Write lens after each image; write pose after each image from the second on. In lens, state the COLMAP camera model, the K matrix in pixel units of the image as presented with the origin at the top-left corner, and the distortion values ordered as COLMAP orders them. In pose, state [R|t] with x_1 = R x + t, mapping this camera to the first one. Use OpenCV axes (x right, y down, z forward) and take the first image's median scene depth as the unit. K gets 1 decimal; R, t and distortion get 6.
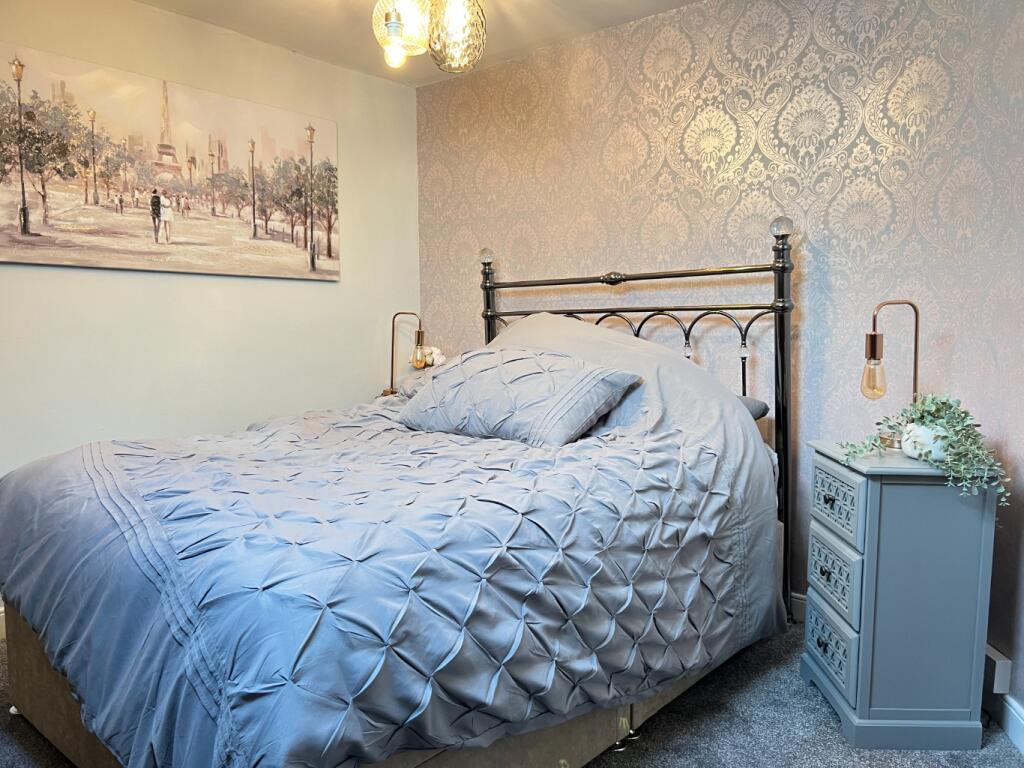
lens RADIAL K [[791.3, 0, 509.7], [0, 791.3, 378.8], [0, 0, 1]] dist [0.075992, -0.069066]
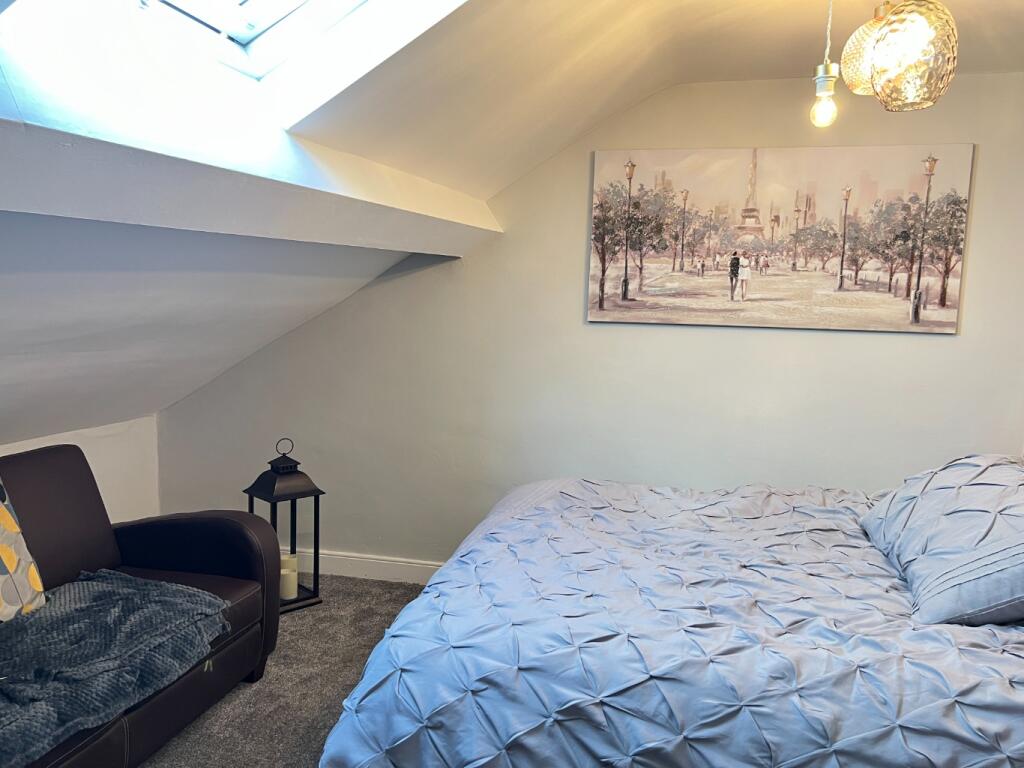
lens RADIAL K [[788.3, 0, 512.0], [0, 788.3, 384.0], [0, 0, 1]] dist [0.083782, -0.083086]
pose [[0.454256, 0.115064, -0.883409, 0.389677], [-0.088348, 0.992554, 0.083851, -0.120988], [0.886480, 0.039958, 0.461039, 0.241242]]
